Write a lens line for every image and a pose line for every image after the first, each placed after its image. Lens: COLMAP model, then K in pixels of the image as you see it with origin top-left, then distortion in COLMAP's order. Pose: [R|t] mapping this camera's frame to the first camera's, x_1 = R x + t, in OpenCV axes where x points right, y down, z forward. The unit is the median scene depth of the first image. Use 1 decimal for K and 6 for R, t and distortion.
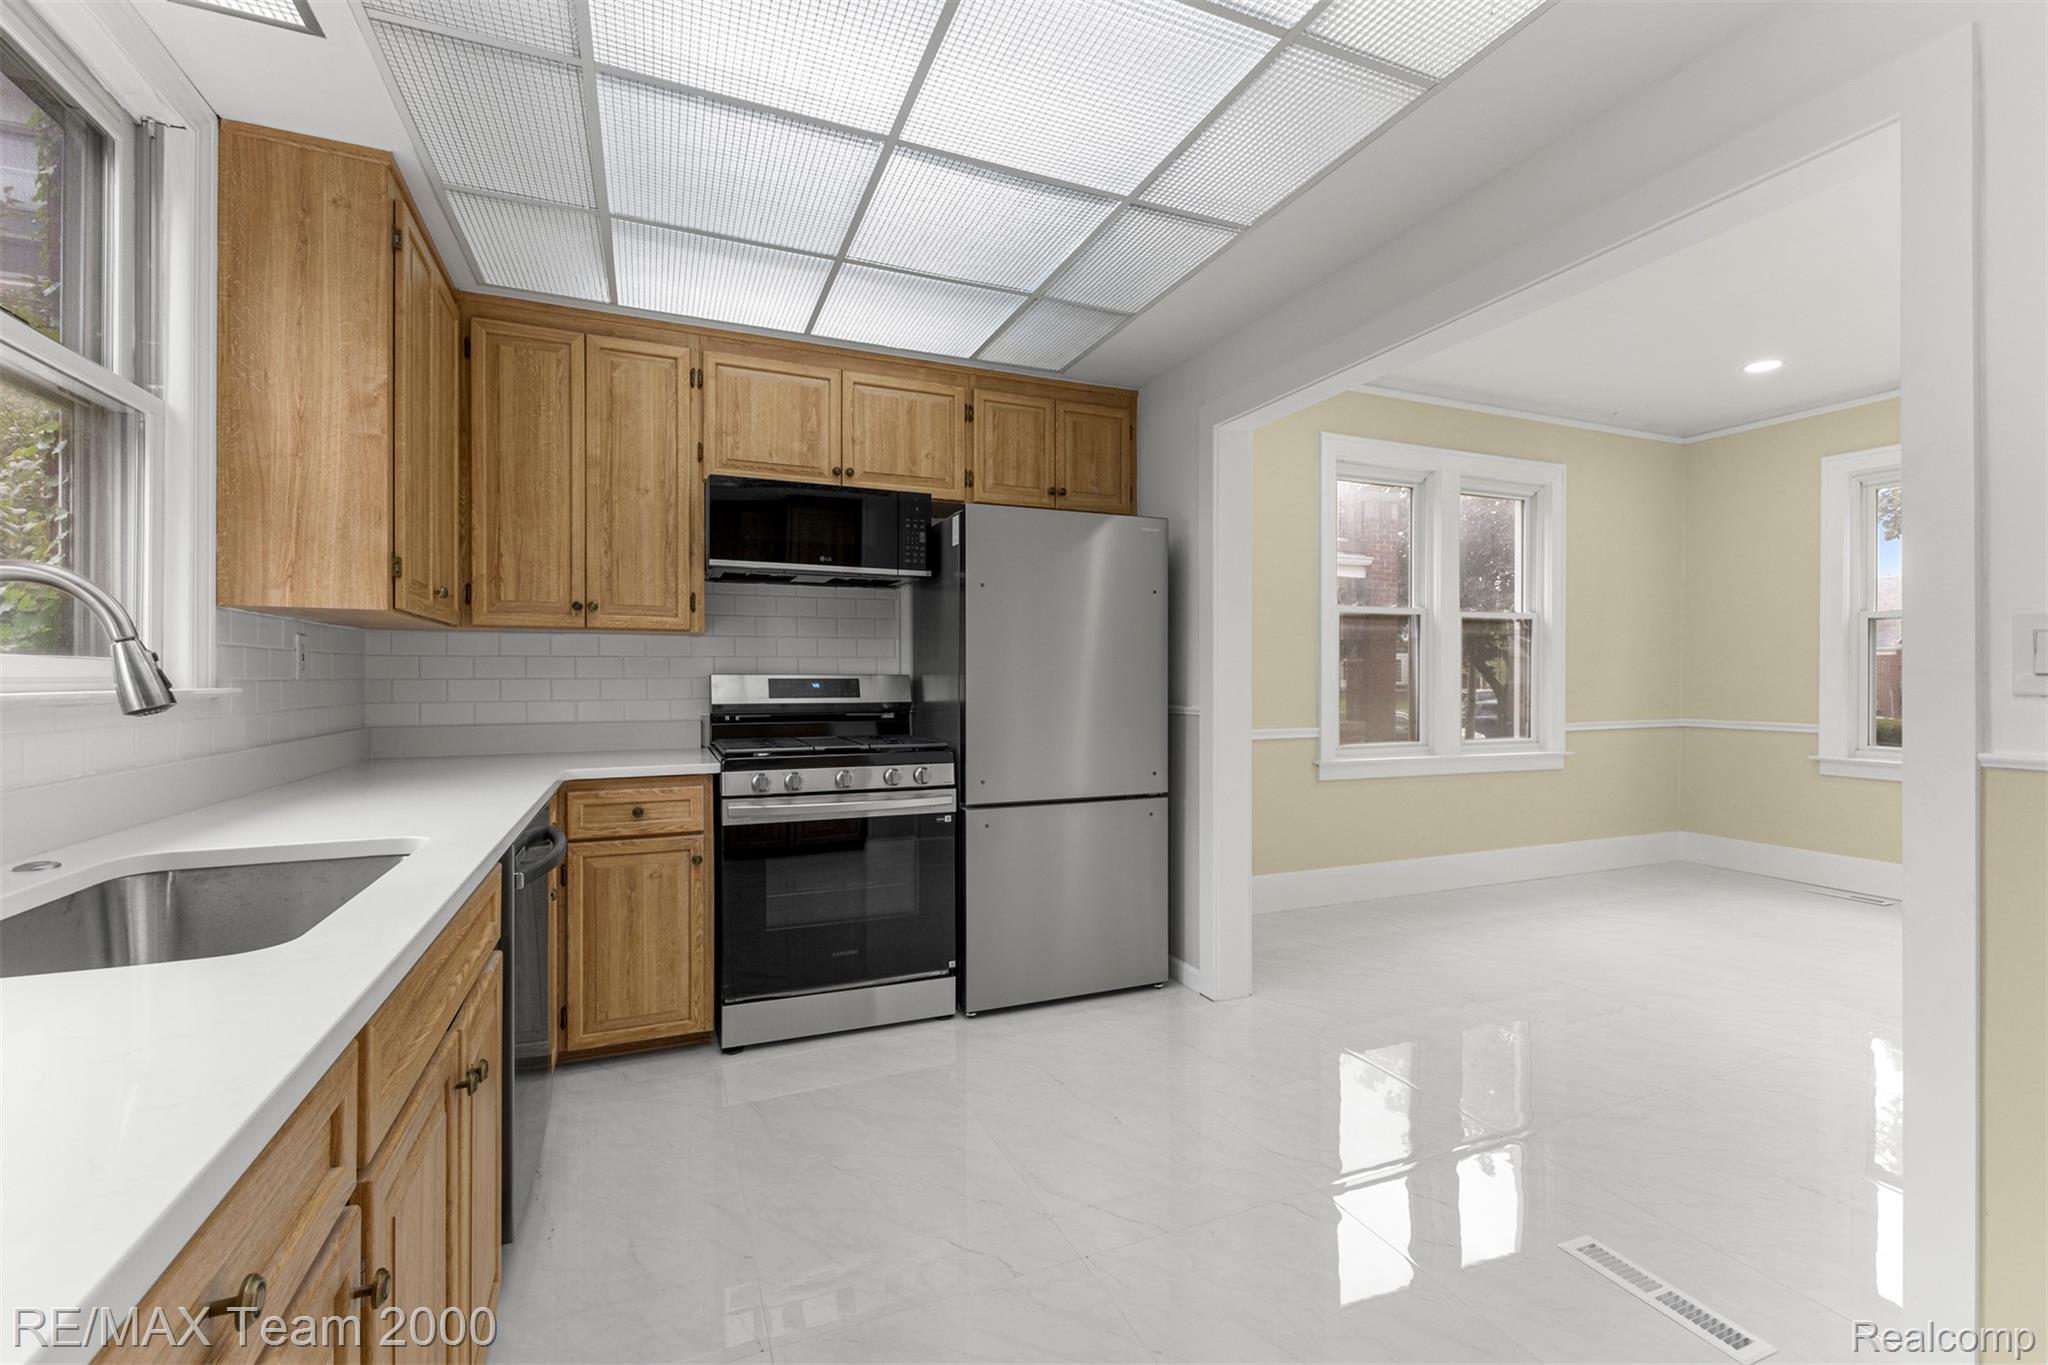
lens RADIAL K [[887.3, 0, 1017.3], [0, 887.3, 676.3], [0, 0, 1]] dist [0.012956, -0.002492]
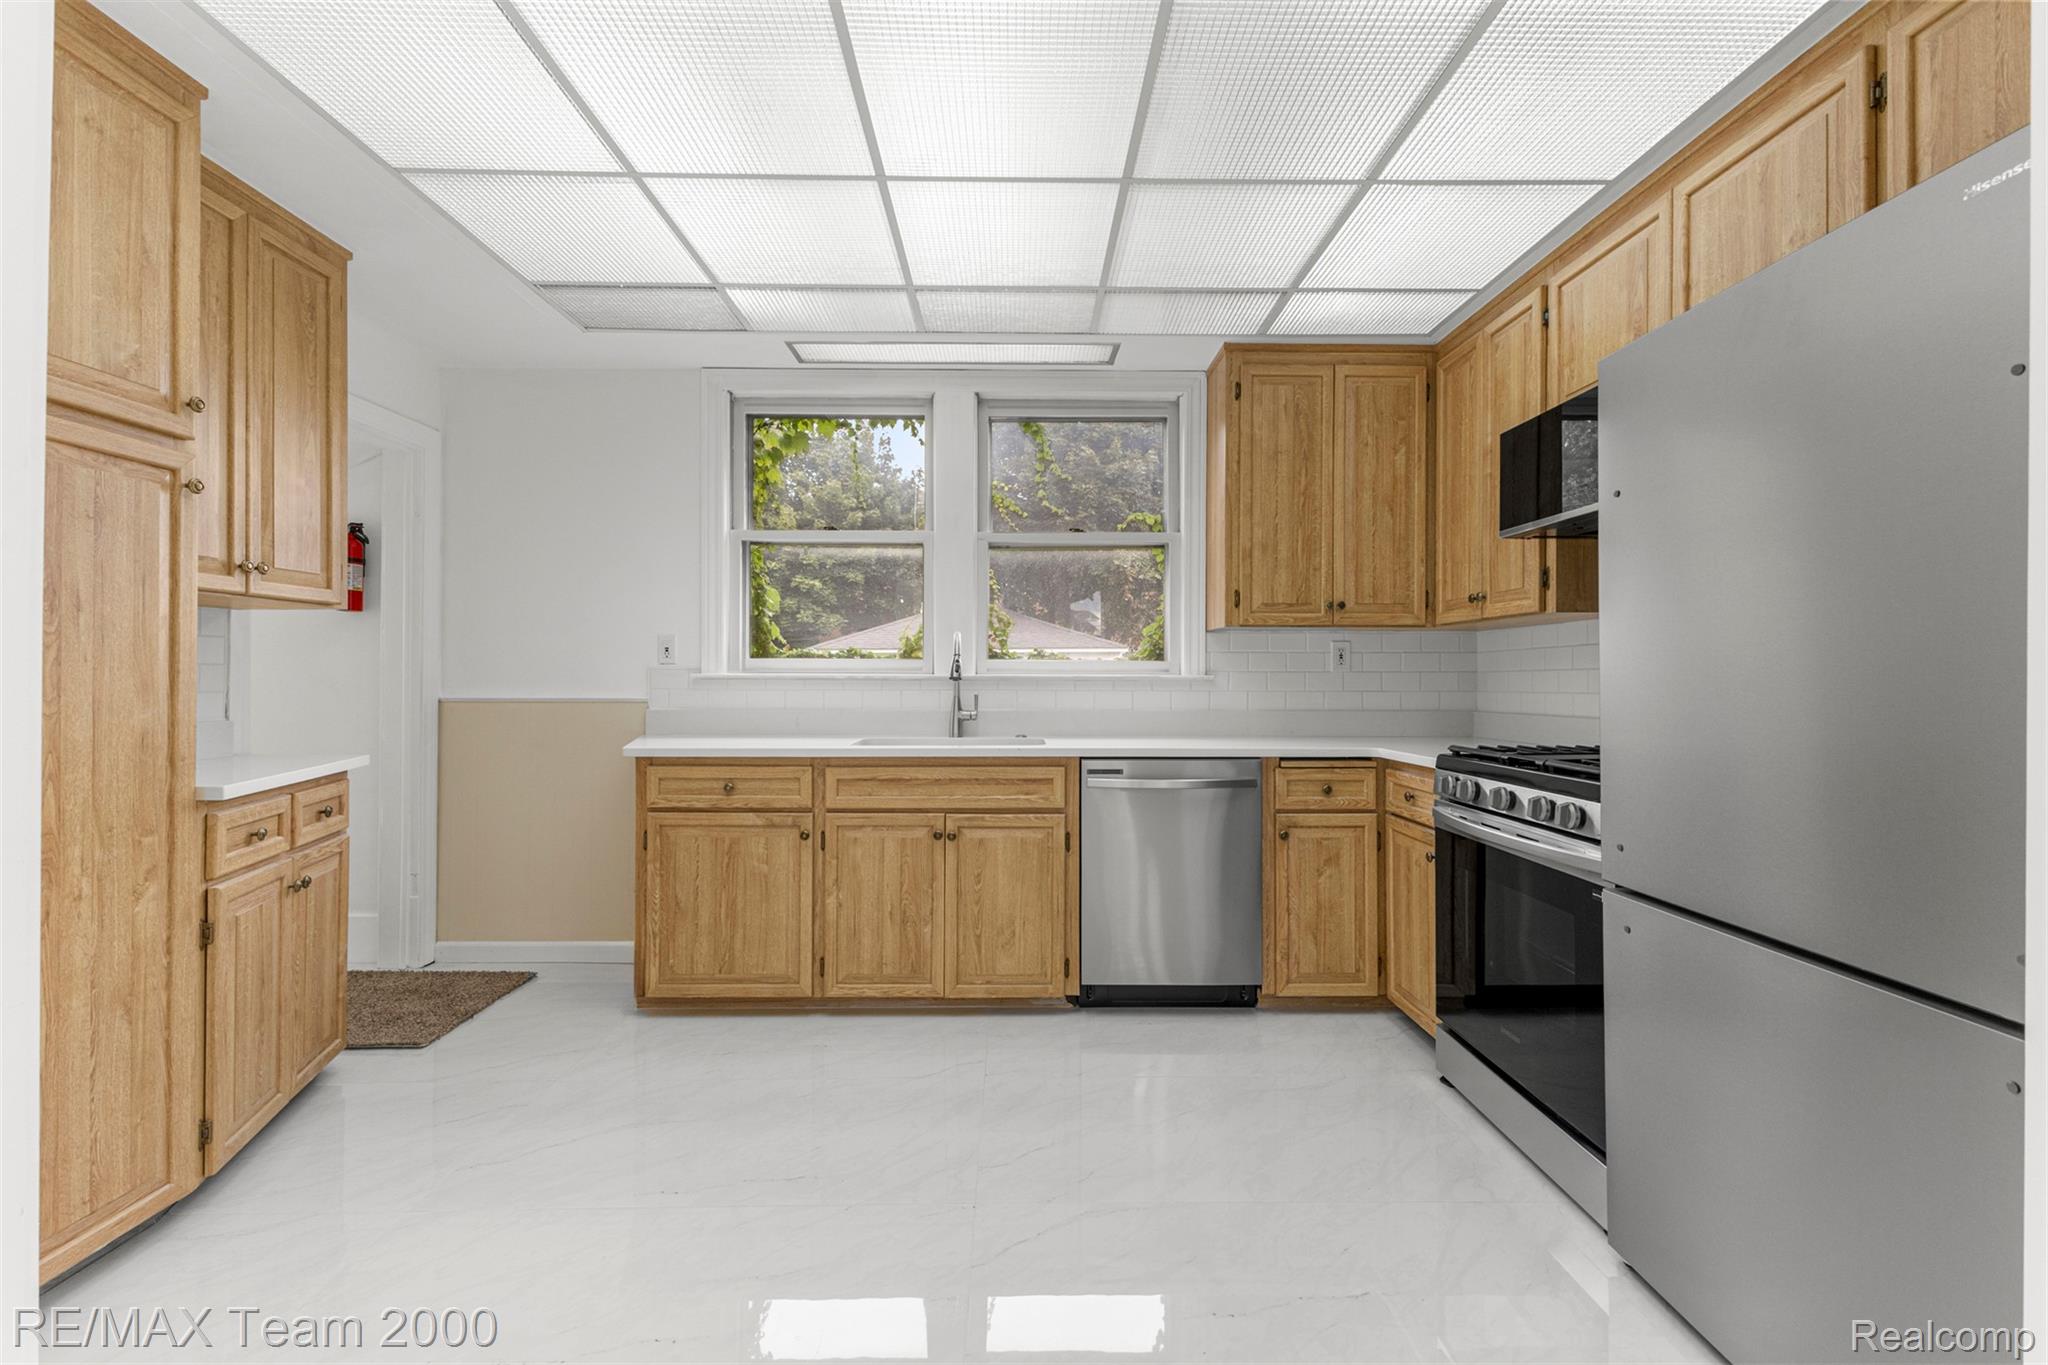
lens RADIAL K [[887.3, 0, 1024.9], [0, 887.3, 678.4], [0, 0, 1]] dist [0.012956, -0.002492]
pose [[-0.385247, -0.002007, -0.922811, 0.561775], [-0.002474, 0.999996, -0.001142, 0.013929], [0.922810, 0.001843, -0.385251, 0.781565]]
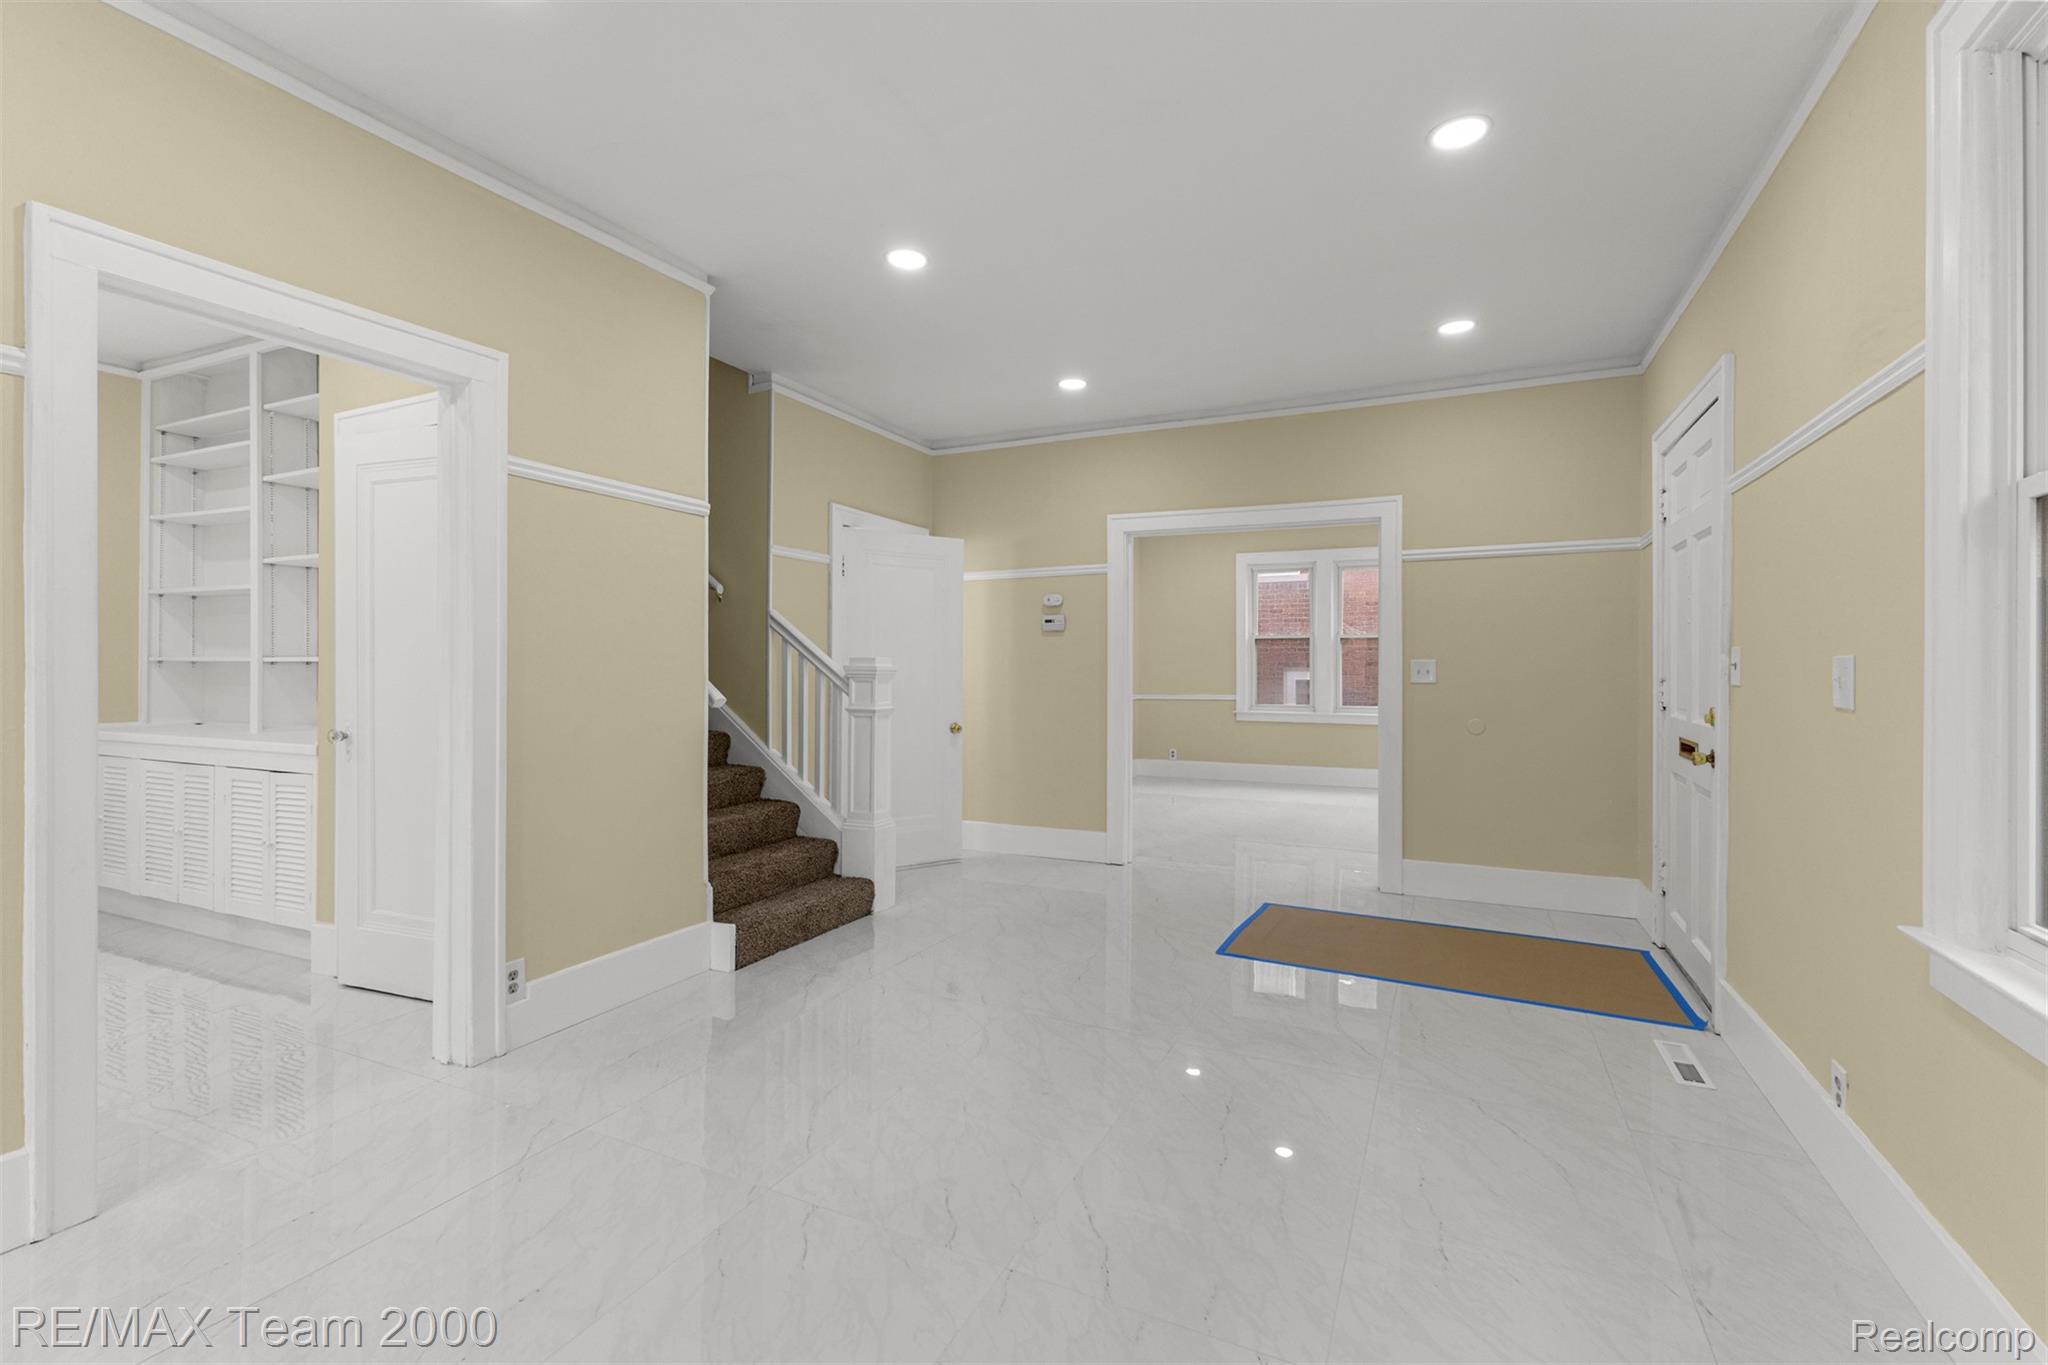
lens RADIAL K [[887.3, 0, 1002.4], [0, 887.3, 671.5], [0, 0, 1]] dist [0.012956, -0.002492]
pose [[0.645732, 0.001048, -0.763563, 2.084750], [0.000741, 0.999998, 0.002000, -0.002848], [0.763563, -0.001857, 0.645730, -1.003401]]
